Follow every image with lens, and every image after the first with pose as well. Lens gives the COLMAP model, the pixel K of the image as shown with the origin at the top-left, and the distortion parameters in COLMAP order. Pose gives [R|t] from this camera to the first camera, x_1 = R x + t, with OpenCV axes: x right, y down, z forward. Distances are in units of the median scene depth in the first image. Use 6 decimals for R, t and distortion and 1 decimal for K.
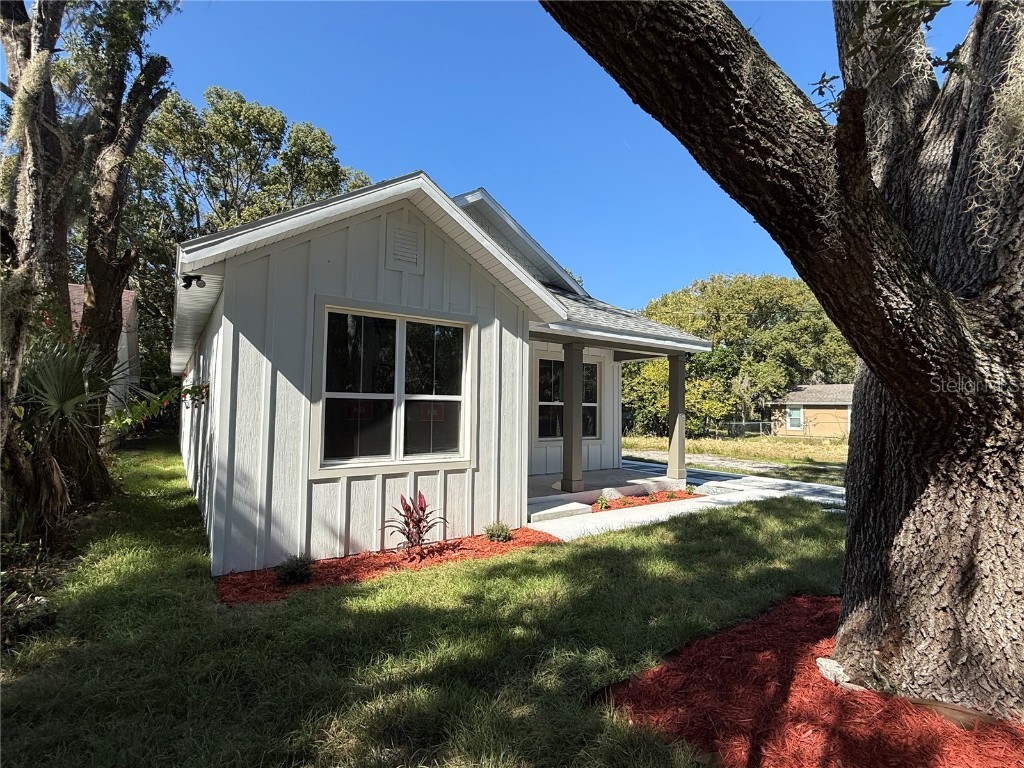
lens RADIAL K [[481.0, 0, 512.0], [0, 481.0, 384.0], [0, 0, 1]] dist [-0.000011, -0.000707]
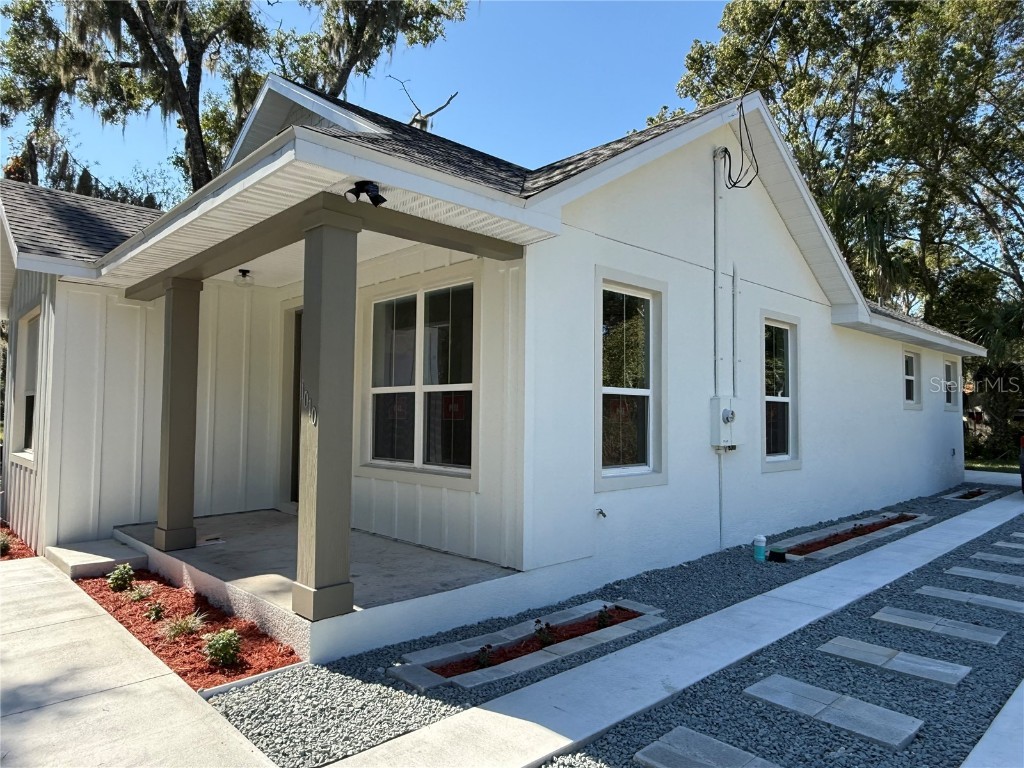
lens RADIAL K [[657.0, 0, 512.0], [0, 657.0, 384.0], [0, 0, 1]] dist [0.020484, 0.000361]
pose [[0.153764, -0.060505, -0.986253, 1.287834], [0.052507, 0.997214, -0.052991, 0.130094], [0.986711, -0.043637, 0.156513, 1.748515]]
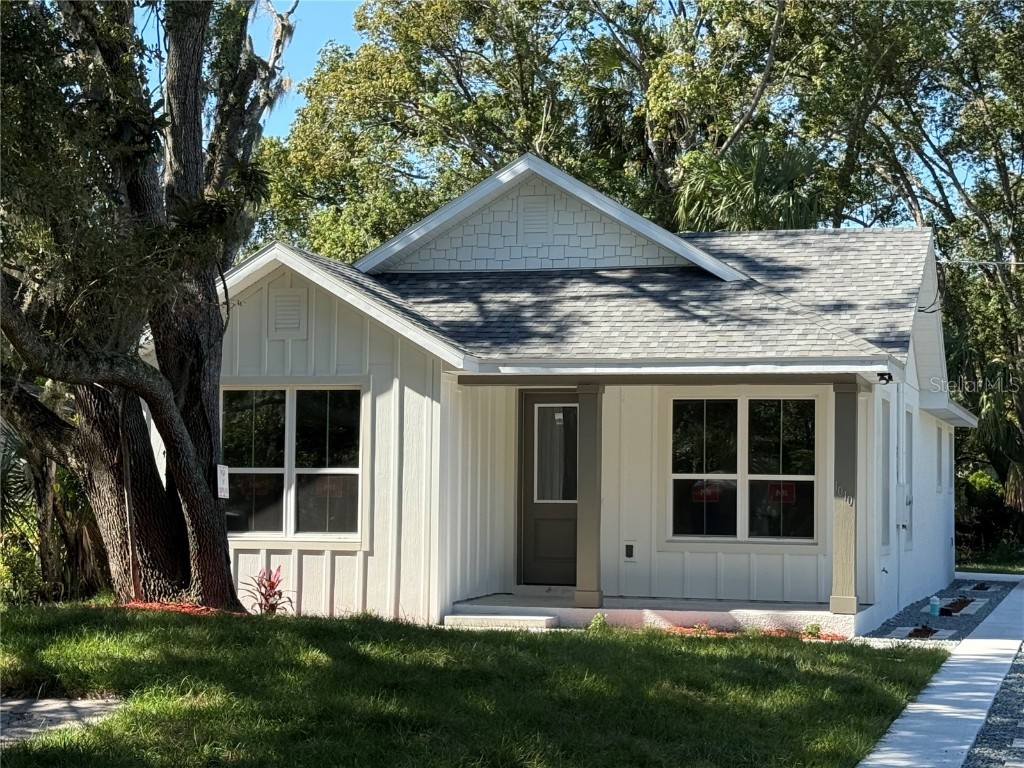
lens RADIAL K [[2020.3, 0, 512.0], [0, 2020.3, 384.0], [0, 0, 1]] dist [0.183916, 0.137747]
pose [[0.622205, -0.048595, -0.781344, 3.120266], [0.038228, 0.998767, -0.031675, -0.001175], [0.781920, -0.010161, 0.623296, -1.131675]]
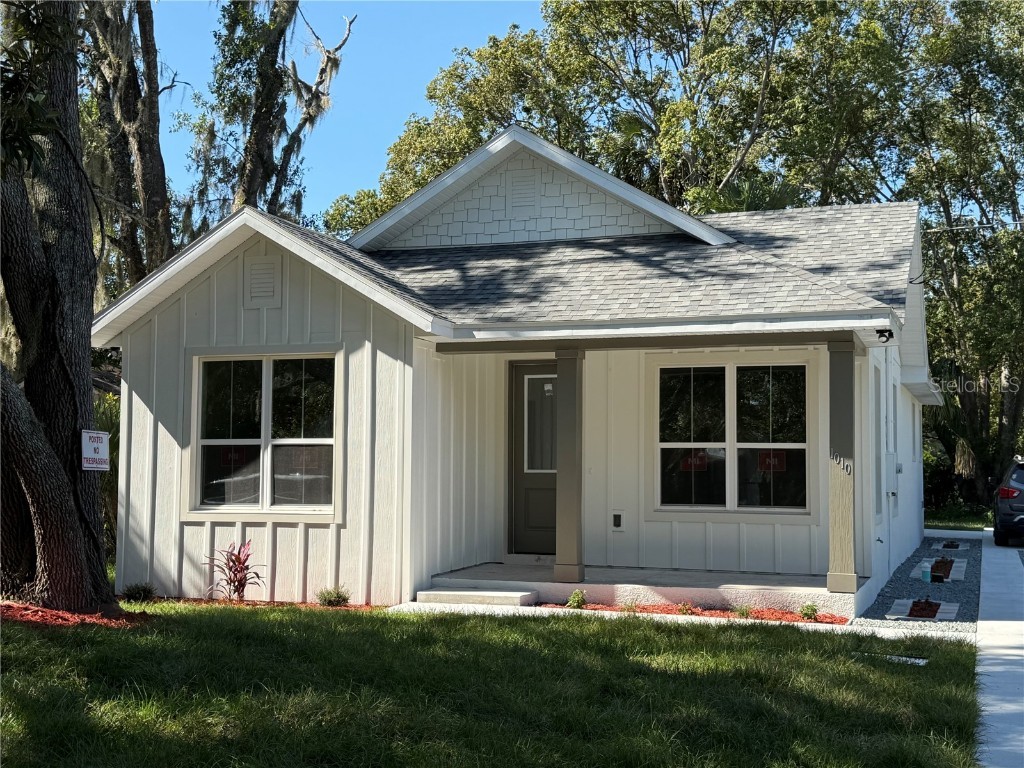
lens RADIAL K [[1291.1, 0, 512.0], [0, 1291.1, 384.0], [0, 0, 1]] dist [0.147782, -0.029021]
pose [[0.570678, -0.061458, -0.818871, 2.075219], [0.045119, 0.998036, -0.043461, 0.045160], [0.819933, -0.012144, 0.572330, -0.052045]]
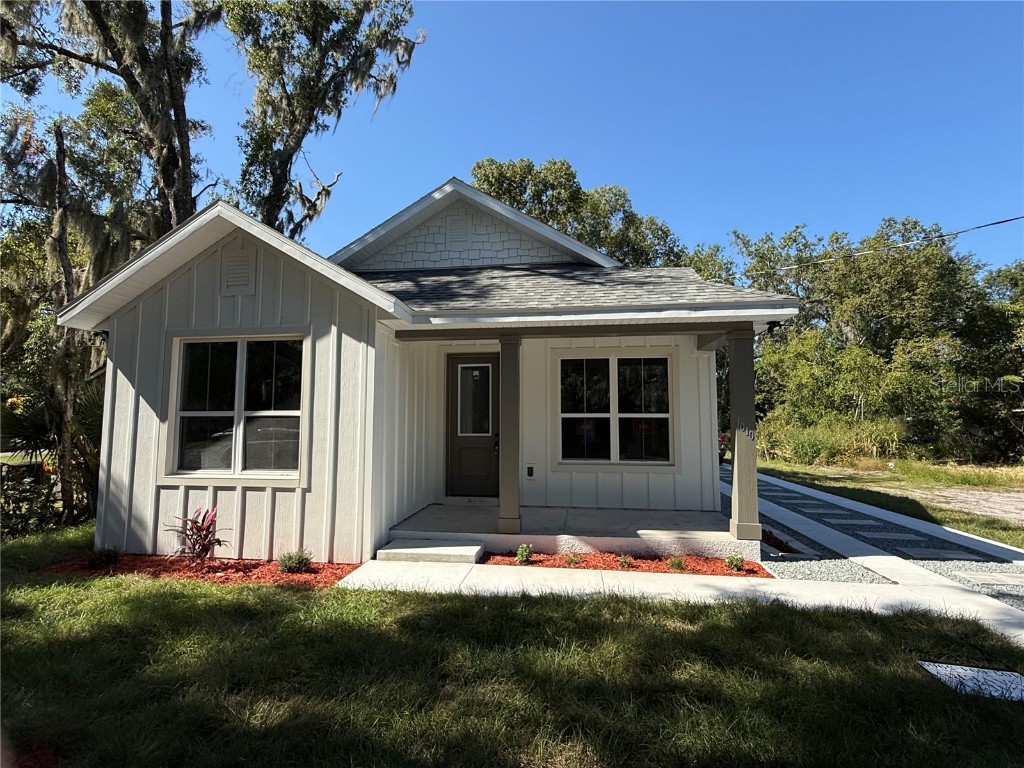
lens RADIAL K [[481.0, 0, 512.0], [0, 481.0, 384.0], [0, 0, 1]] dist [-0.000011, -0.000707]
pose [[0.730158, -0.065456, -0.680136, 0.906176], [0.045592, 0.997850, -0.047088, 0.037951], [0.681756, 0.003373, 0.731572, 0.624040]]
